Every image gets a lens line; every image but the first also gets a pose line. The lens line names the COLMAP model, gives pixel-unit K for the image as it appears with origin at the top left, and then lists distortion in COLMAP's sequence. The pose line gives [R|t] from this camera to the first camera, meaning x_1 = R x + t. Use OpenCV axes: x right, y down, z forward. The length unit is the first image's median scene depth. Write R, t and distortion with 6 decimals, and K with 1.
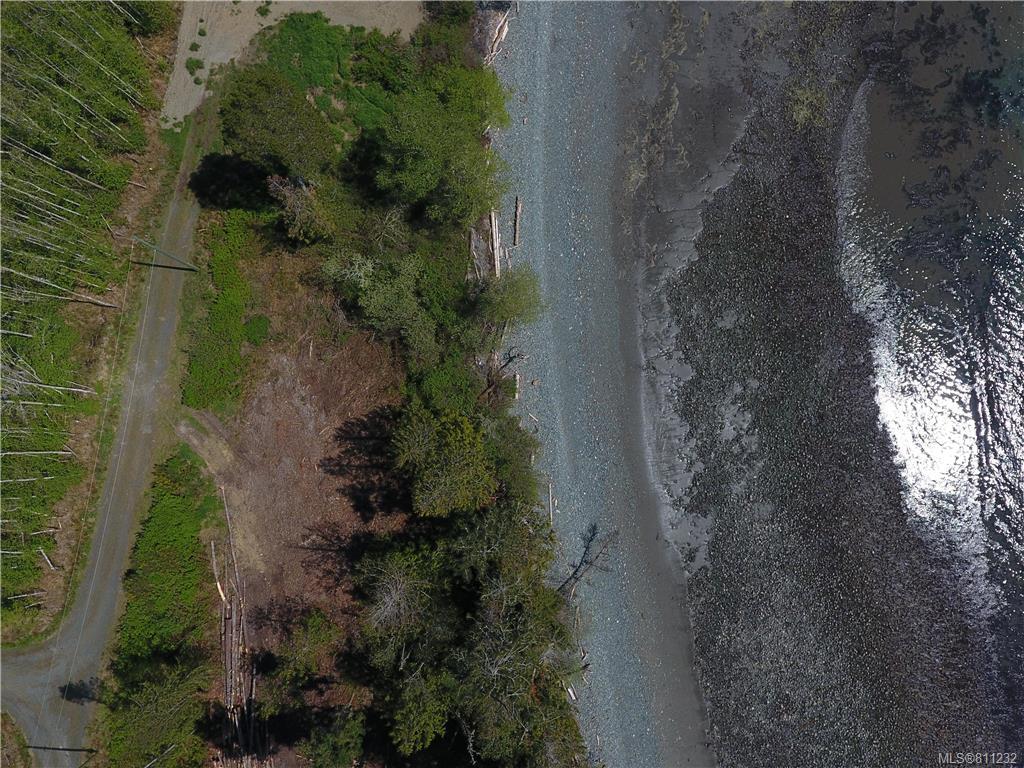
lens RADIAL K [[592.8, 0, 506.2], [0, 592.8, 377.9], [0, 0, 1]] dist [0.002289, -0.003764]
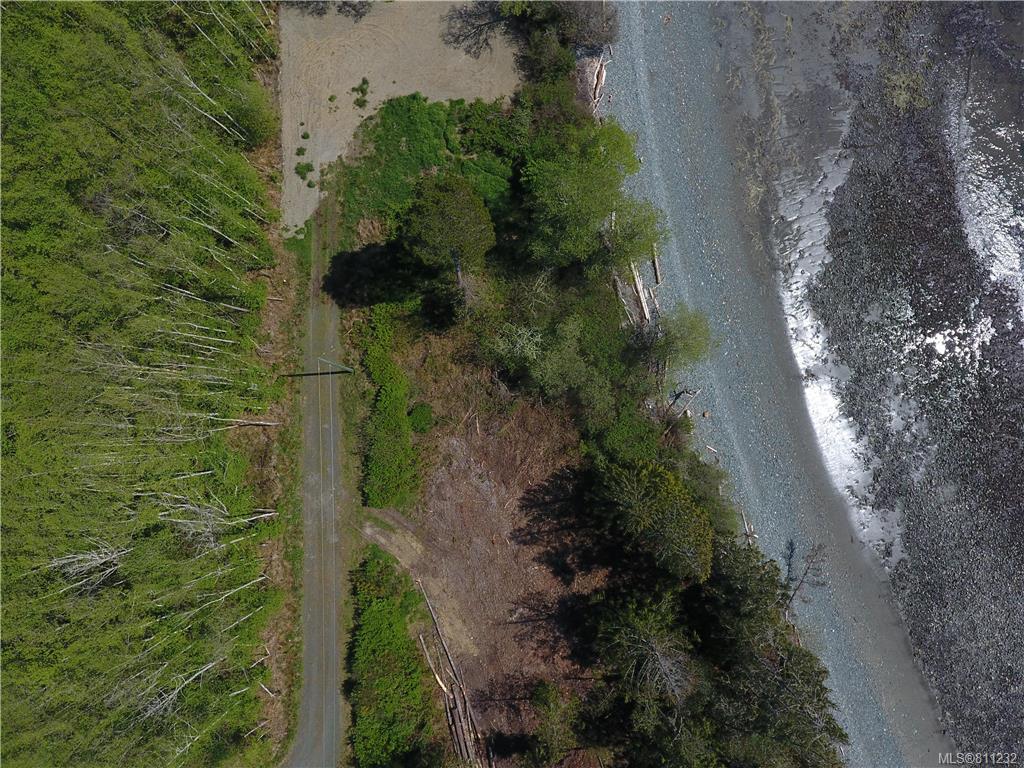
lens RADIAL K [[592.8, 0, 513.5], [0, 592.8, 380.4], [0, 0, 1]] dist [0.002289, -0.003764]
pose [[0.979810, -0.199587, 0.011676, -0.267763], [0.199602, 0.979877, -0.000086, -0.111761], [-0.011423, 0.002415, 0.999932, 0.001085]]
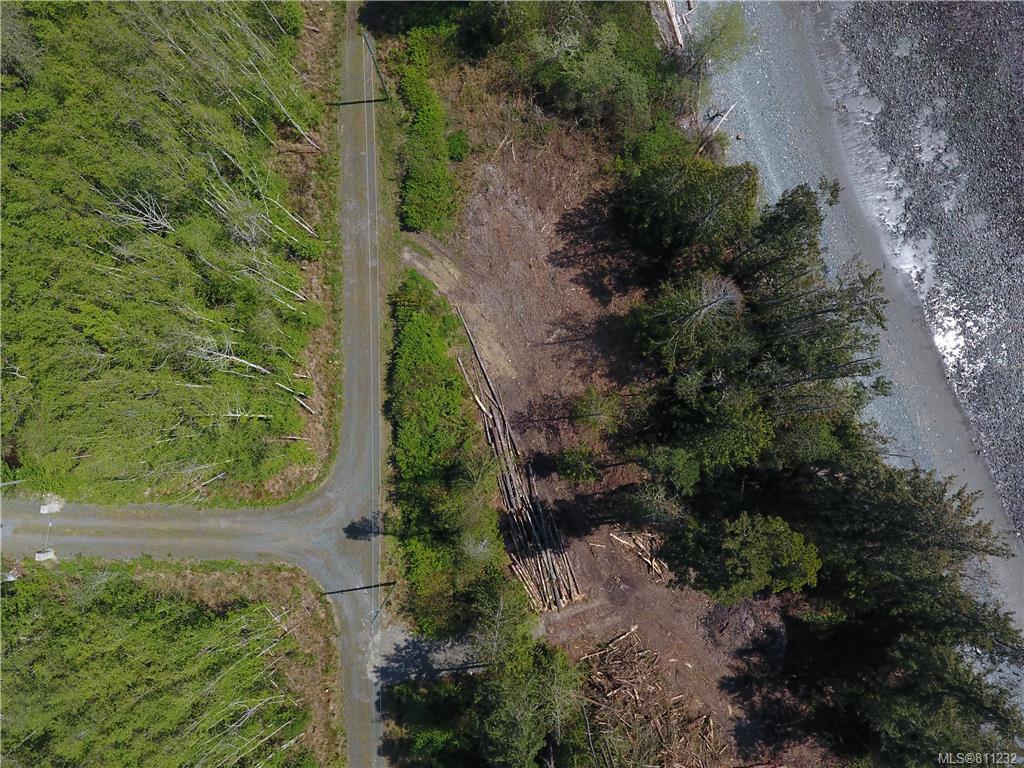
lens RADIAL K [[592.8, 0, 516.4], [0, 592.8, 376.8], [0, 0, 1]] dist [0.002289, -0.003764]
pose [[0.977676, -0.209814, 0.011320, -0.417087], [0.209828, 0.977738, 0.000012, 0.325506], [-0.011070, 0.002364, 0.999936, -0.007592]]
